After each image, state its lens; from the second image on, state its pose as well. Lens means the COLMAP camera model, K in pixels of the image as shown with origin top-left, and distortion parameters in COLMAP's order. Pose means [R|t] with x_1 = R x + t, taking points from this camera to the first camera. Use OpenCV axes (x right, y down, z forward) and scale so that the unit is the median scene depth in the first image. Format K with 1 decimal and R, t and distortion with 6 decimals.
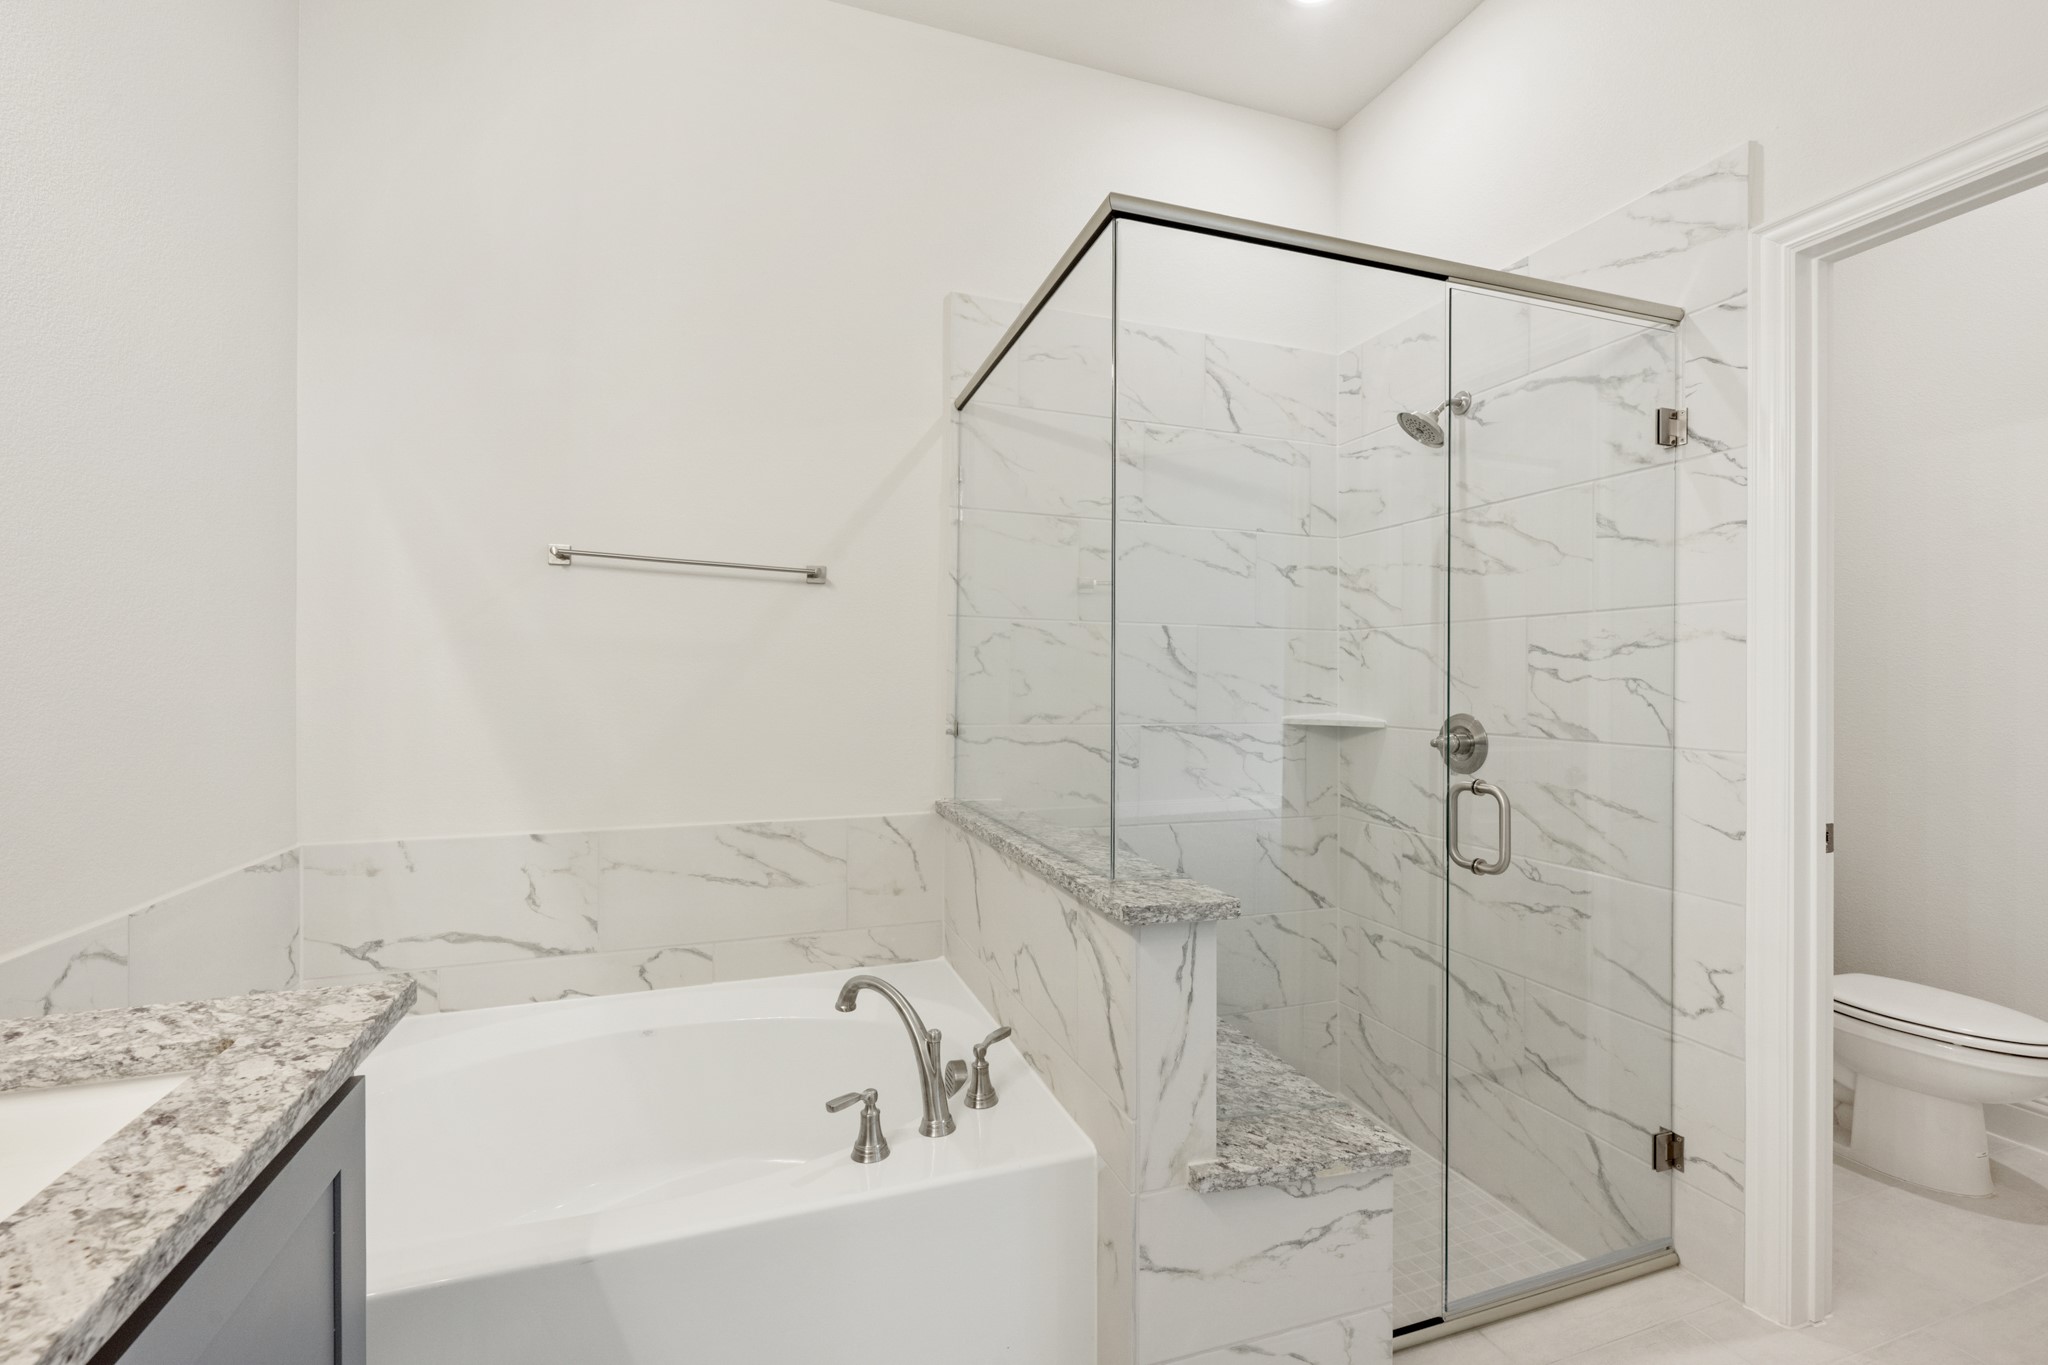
lens RADIAL K [[873.8, 0, 1024.0], [0, 873.8, 682.5], [0, 0, 1]] dist [-0.001398, -0.000119]
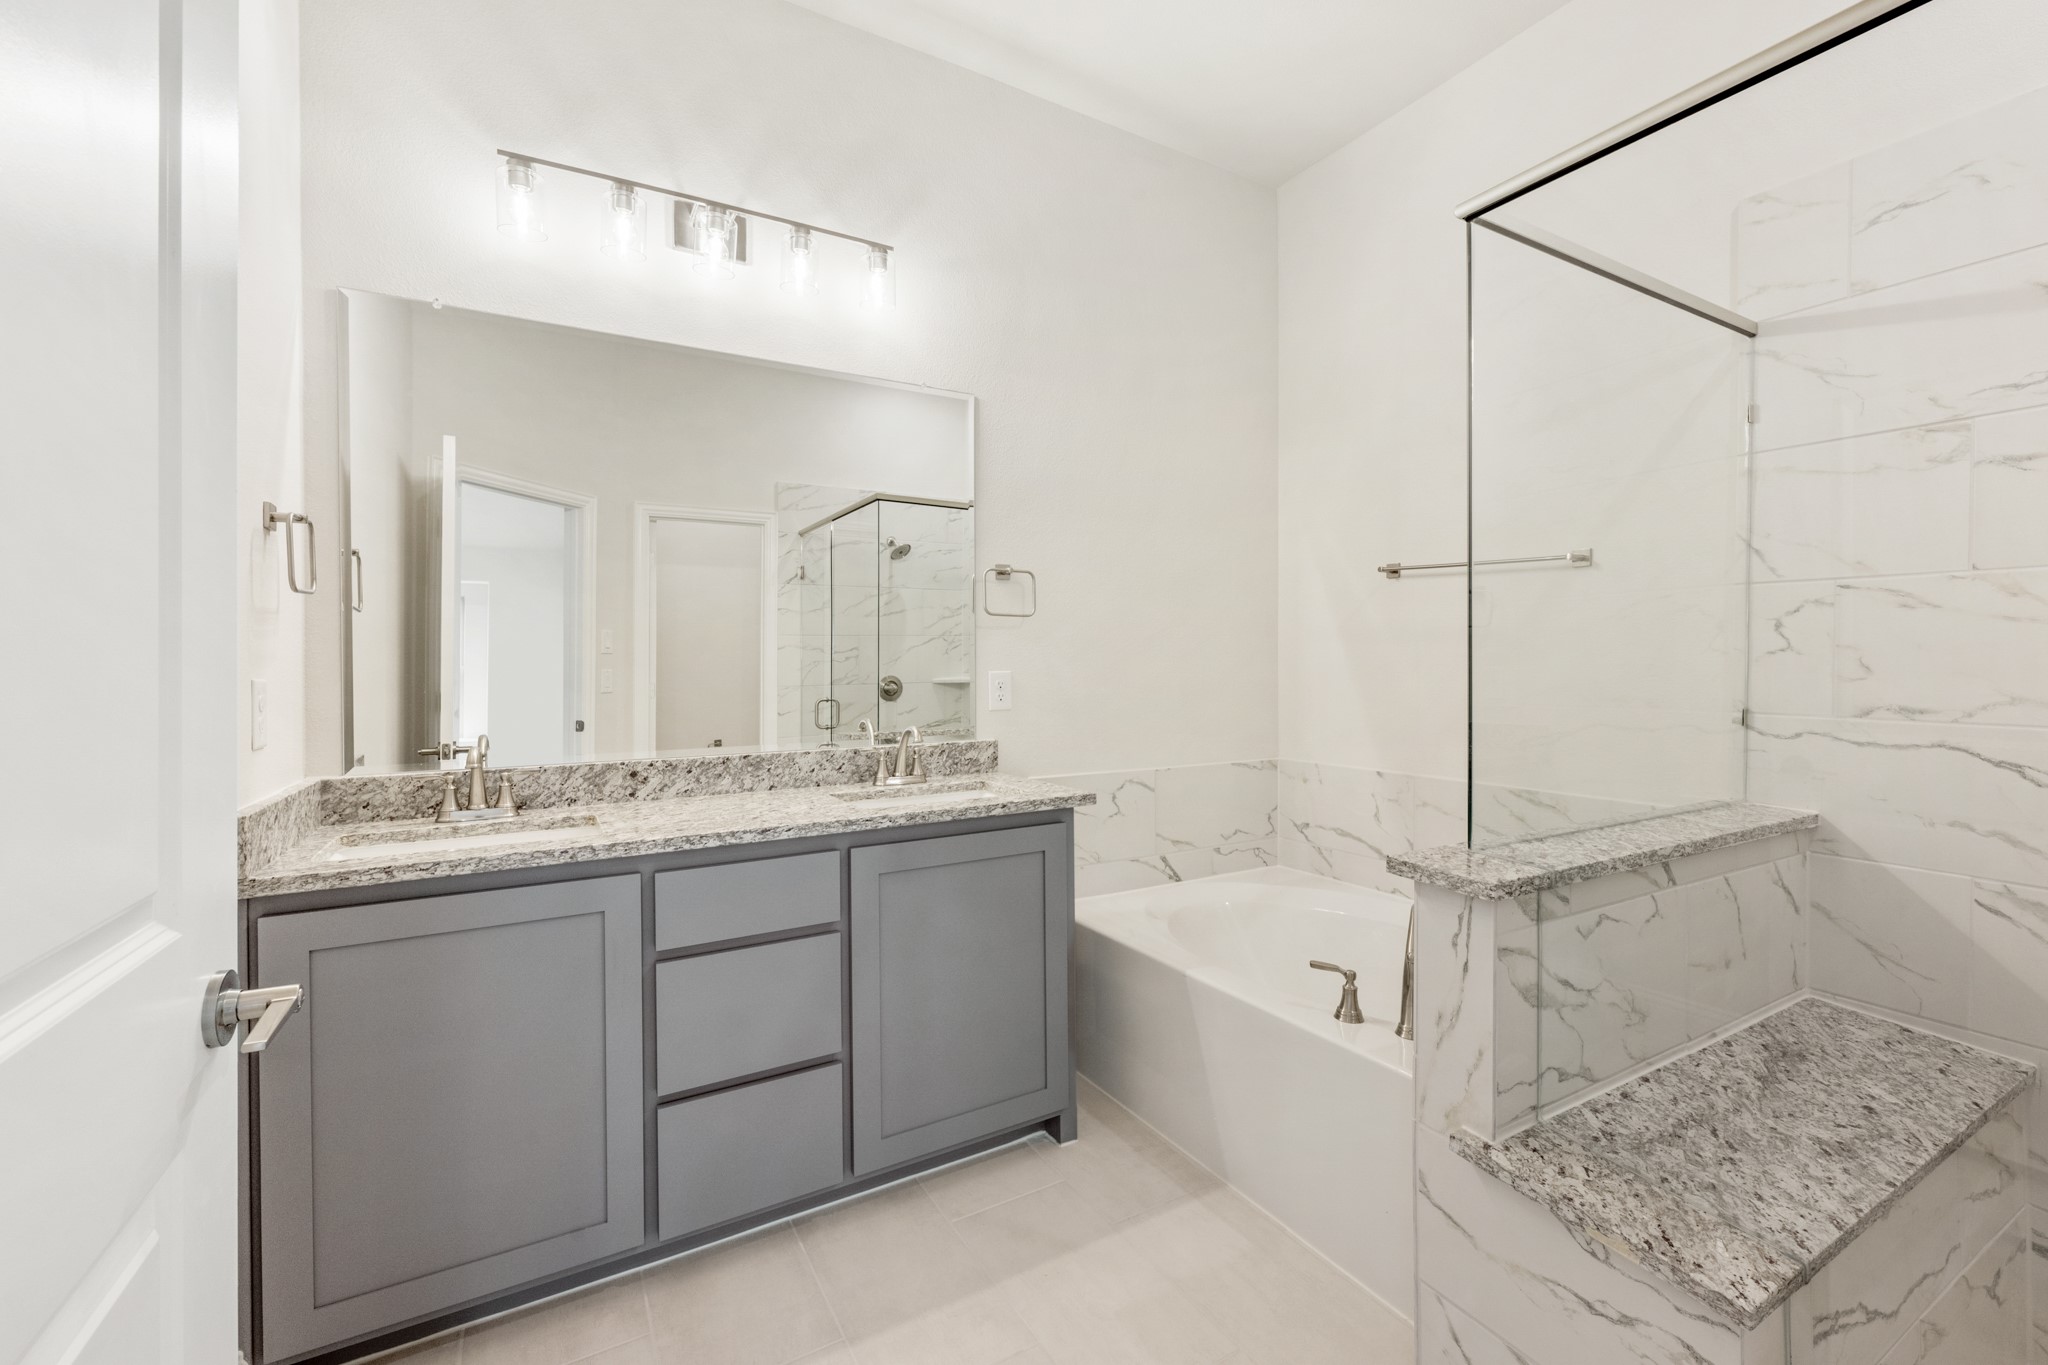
lens RADIAL K [[850.6, 0, 1027.0], [0, 850.6, 664.4], [0, 0, 1]] dist [-0.000520, -0.000282]
pose [[0.180910, -0.001085, -0.983499, 1.020276], [0.002867, 0.999996, -0.000576, 0.000220], [0.983496, -0.002715, 0.180912, 0.287684]]
